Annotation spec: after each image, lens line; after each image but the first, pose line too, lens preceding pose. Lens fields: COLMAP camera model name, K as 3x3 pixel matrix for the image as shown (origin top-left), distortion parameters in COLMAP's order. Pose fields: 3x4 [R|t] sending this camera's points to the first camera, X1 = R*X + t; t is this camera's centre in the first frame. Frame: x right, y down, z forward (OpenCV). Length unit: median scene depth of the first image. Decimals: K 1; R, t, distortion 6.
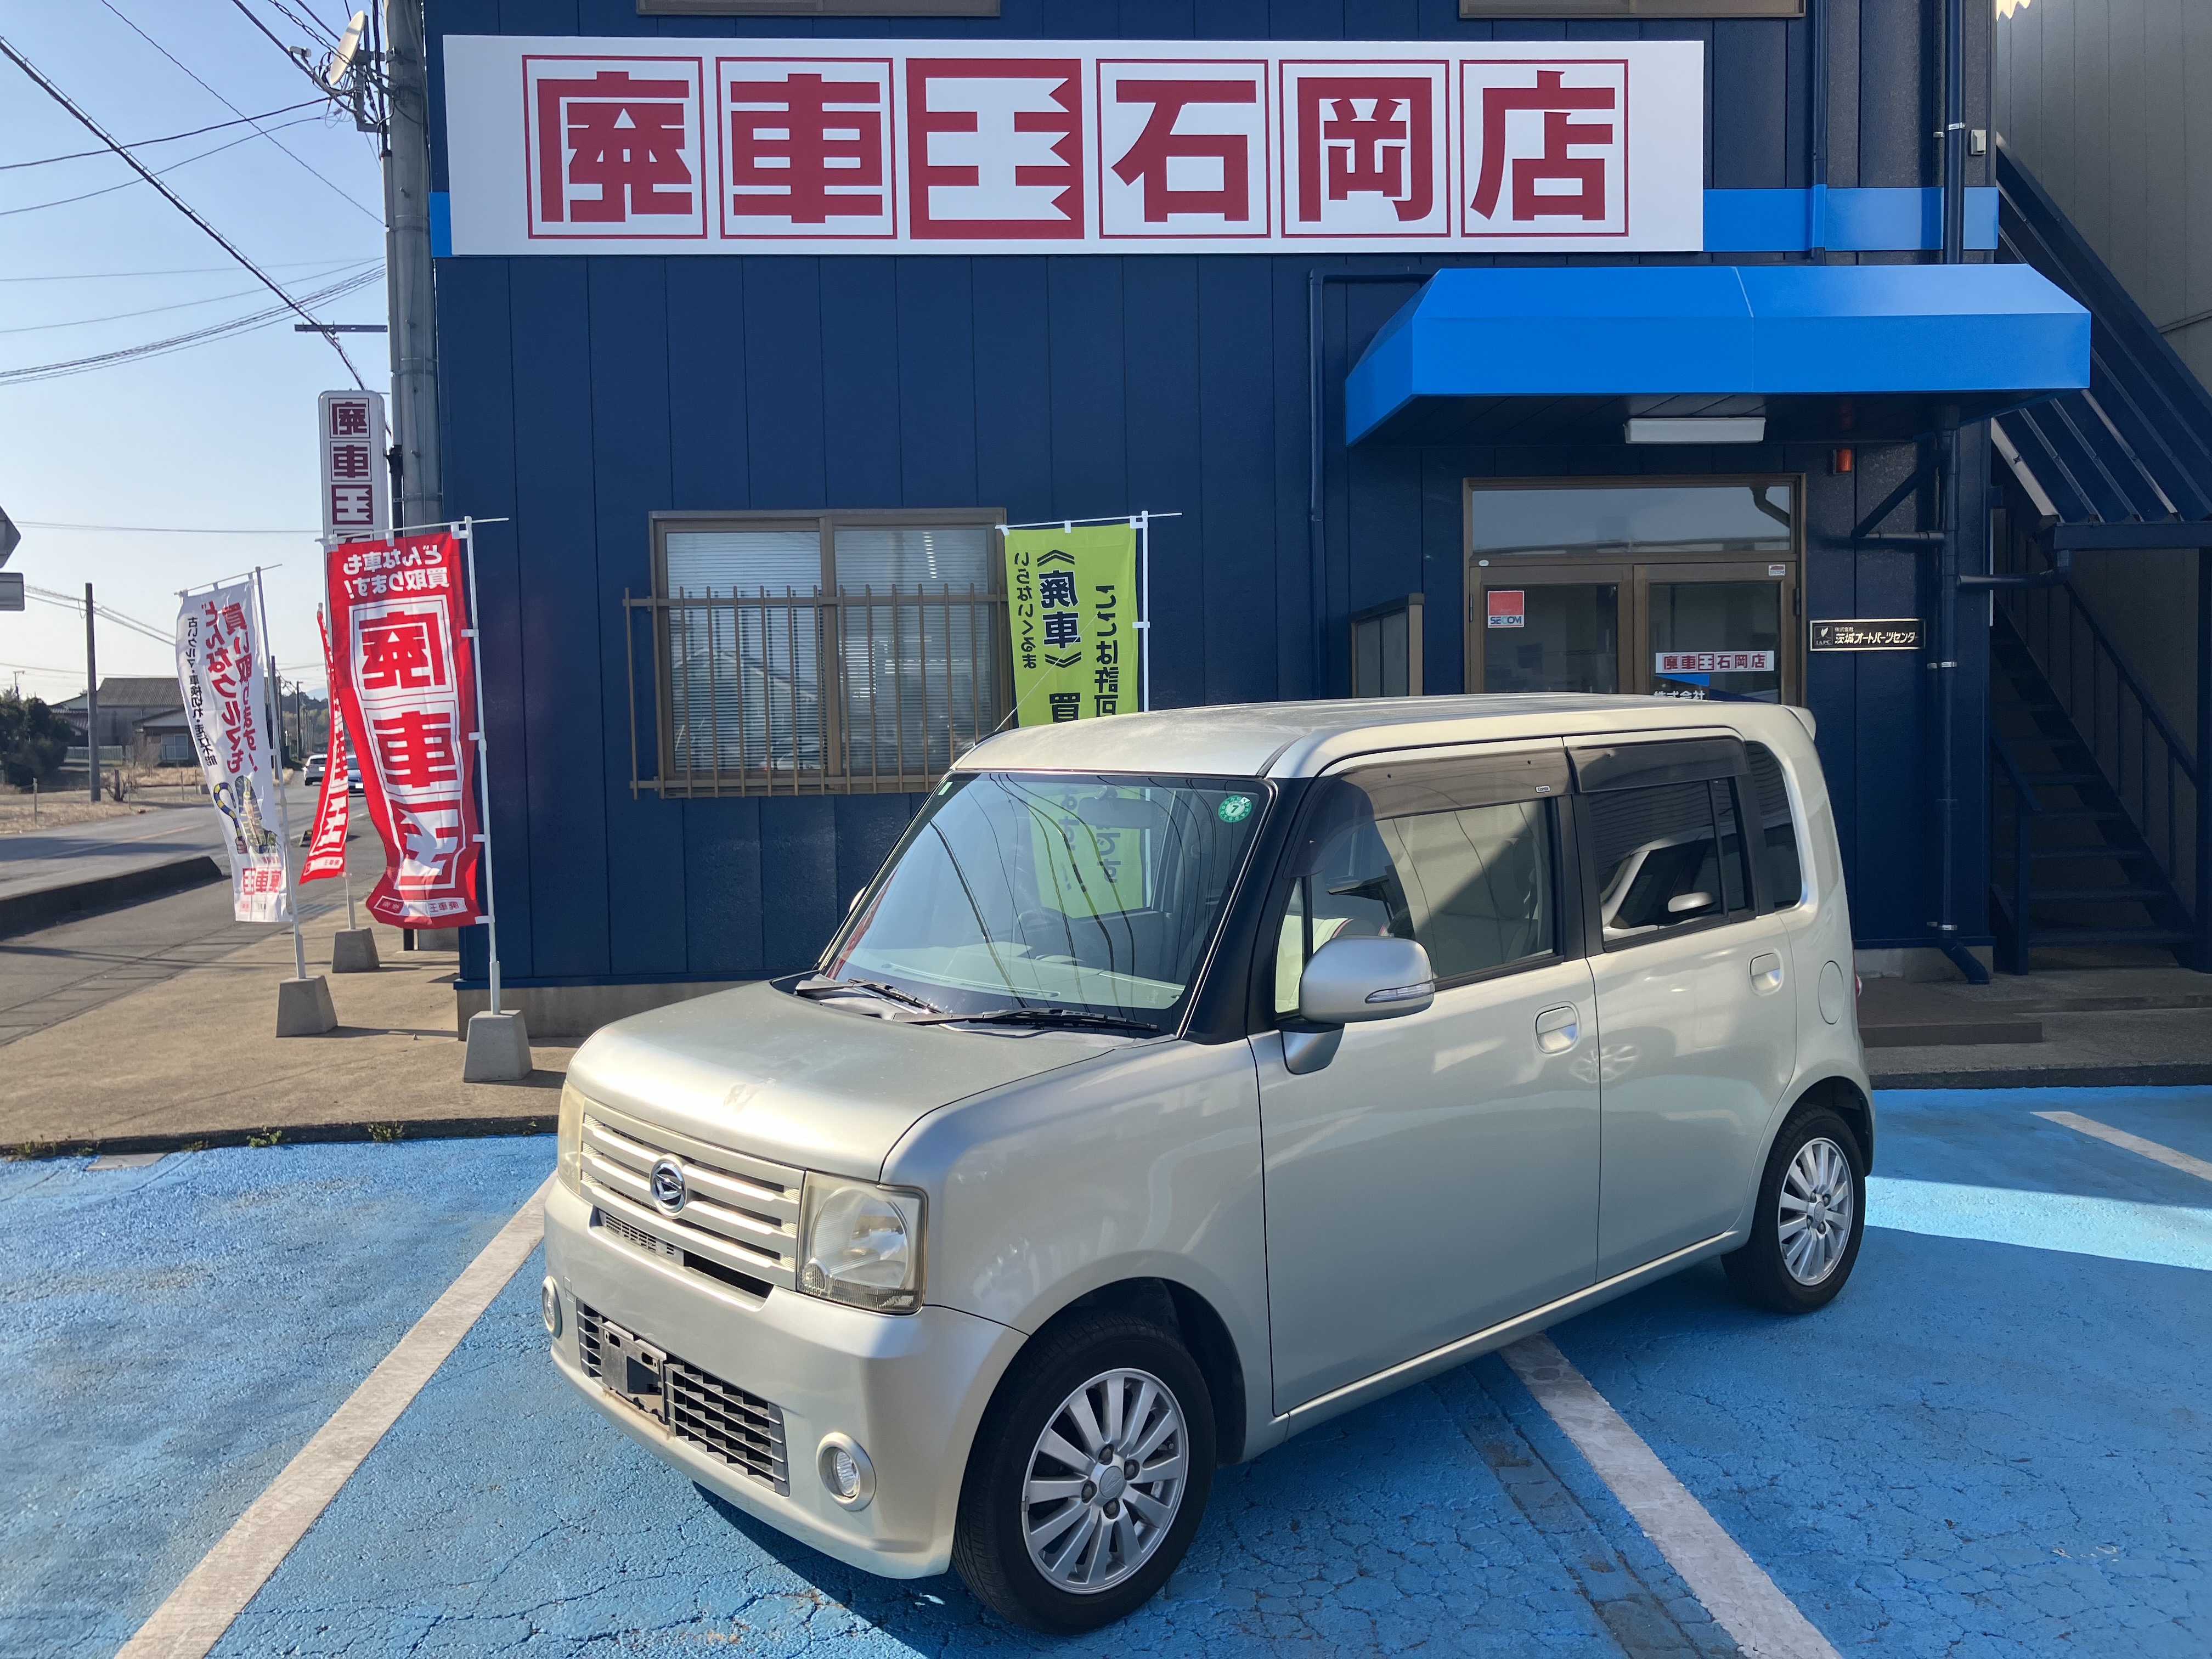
lens RADIAL K [[1789.6, 0, 1072.0], [0, 1789.6, 817.8], [0, 0, 1]] dist [0.000084, 0.027165]
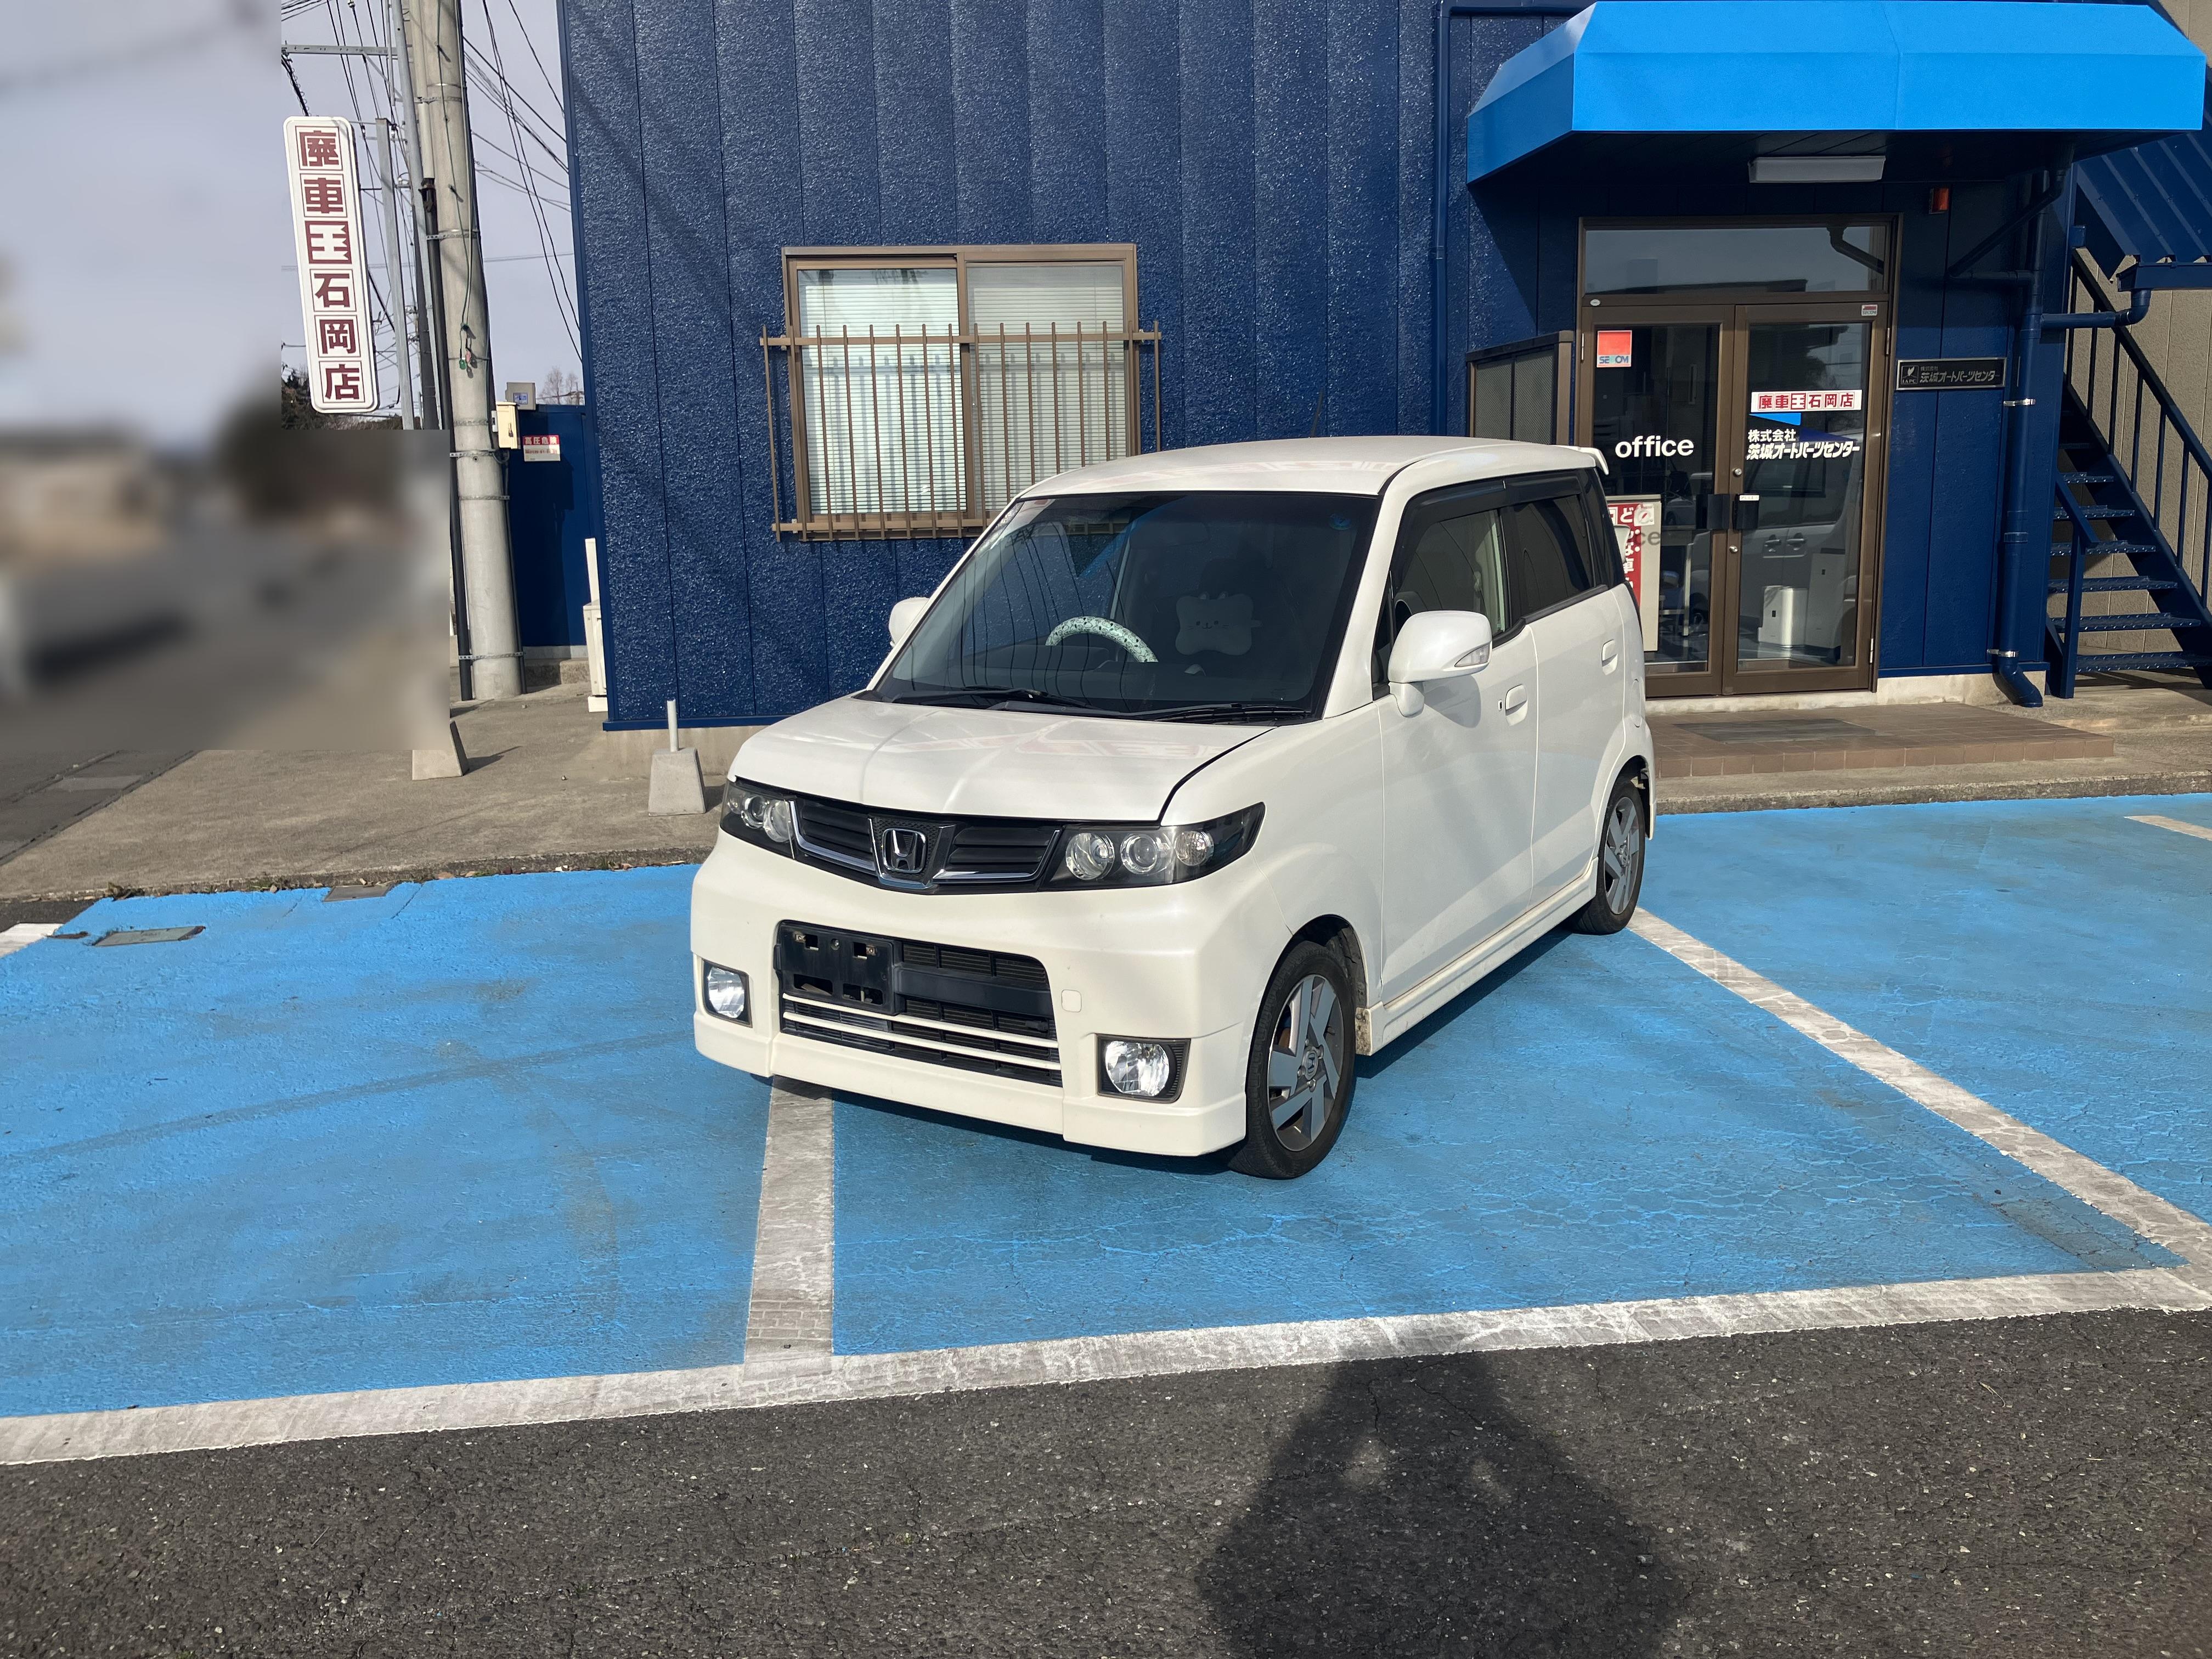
lens RADIAL K [[1789.6, 0, 1071.1], [0, 1789.6, 797.3], [0, 0, 1]] dist [0.000084, 0.027165]
pose [[0.997899, -0.015738, 0.062850, -0.142404], [0.007839, 0.992251, 0.123998, 0.009443], [-0.064314, -0.123245, 0.990290, -0.032913]]
